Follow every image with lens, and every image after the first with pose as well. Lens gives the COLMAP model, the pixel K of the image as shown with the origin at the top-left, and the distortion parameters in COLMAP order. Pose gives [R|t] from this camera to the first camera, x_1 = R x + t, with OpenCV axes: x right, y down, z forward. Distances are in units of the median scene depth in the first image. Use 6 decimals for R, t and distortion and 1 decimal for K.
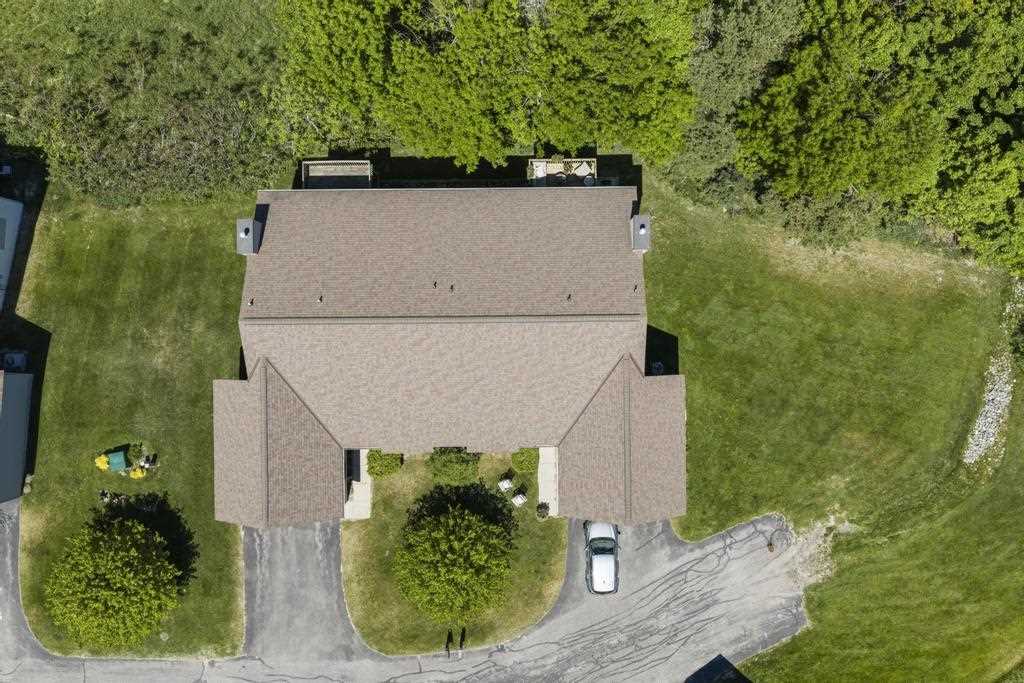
lens RADIAL K [[852.4, 0, 510.4], [0, 852.4, 339.3], [0, 0, 1]] dist [0.018446, -0.051552]
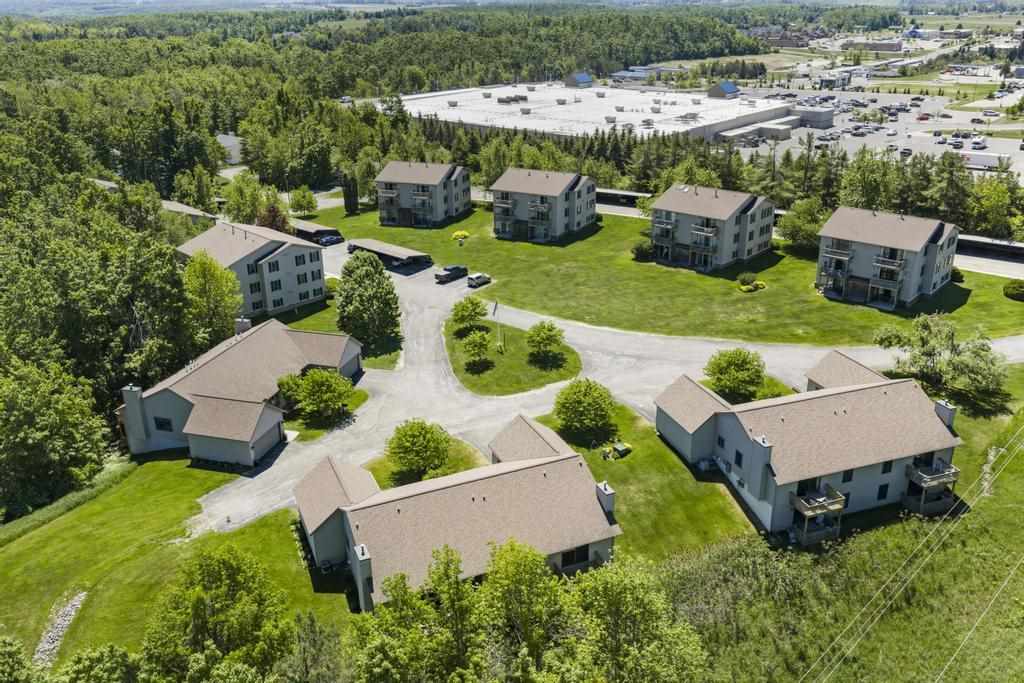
lens RADIAL K [[852.4, 0, 510.4], [0, 852.4, 339.3], [0, 0, 1]] dist [0.018446, -0.051552]
pose [[-0.920463, 0.153953, -0.359231, 0.346822], [-0.390749, -0.343778, 0.853892, -1.185594], [0.007964, 0.926345, 0.376592, 0.121461]]
